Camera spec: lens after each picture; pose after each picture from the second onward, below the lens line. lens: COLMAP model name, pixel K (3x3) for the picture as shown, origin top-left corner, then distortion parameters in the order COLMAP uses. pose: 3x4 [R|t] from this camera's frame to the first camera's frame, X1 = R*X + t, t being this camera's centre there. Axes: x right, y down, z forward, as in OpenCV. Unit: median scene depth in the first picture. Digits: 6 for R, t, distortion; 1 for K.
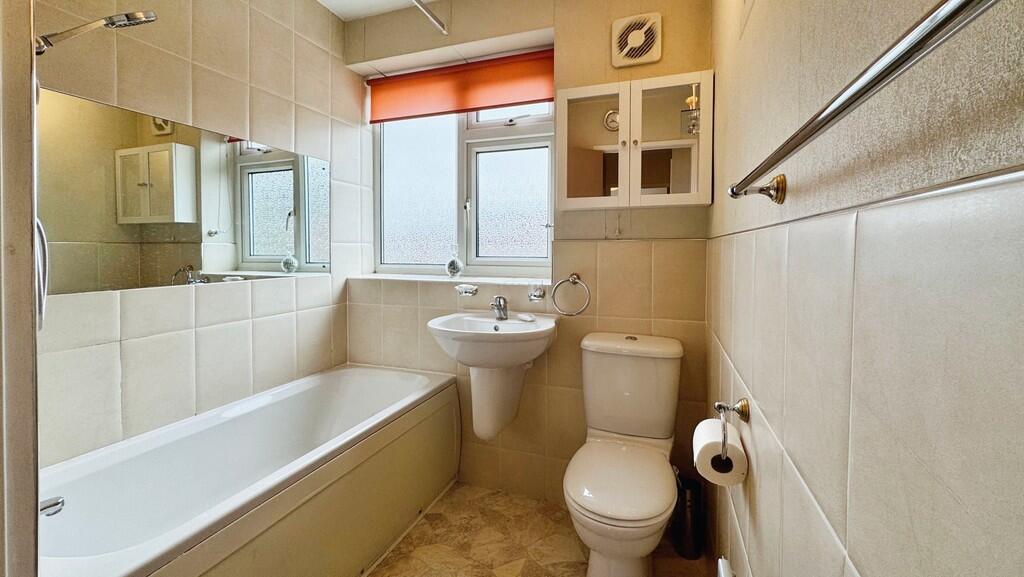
lens RADIAL K [[417.4, 0, 508.1], [0, 417.4, 261.5], [0, 0, 1]] dist [-0.002957, -0.000836]
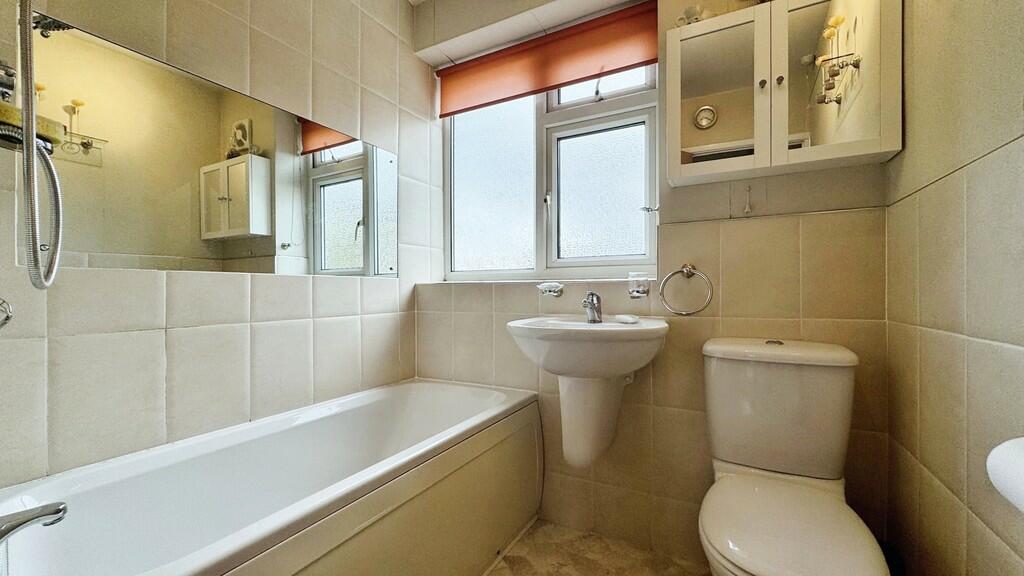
lens RADIAL K [[417.5, 0, 512.7], [0, 417.5, 286.6], [0, 0, 1]] dist [-0.000543, -0.000307]
pose [[0.989674, -0.006738, -0.143180, -0.054253], [0.003129, 0.999672, -0.025417, 0.084560], [0.143304, 0.024706, 0.989370, 0.153943]]
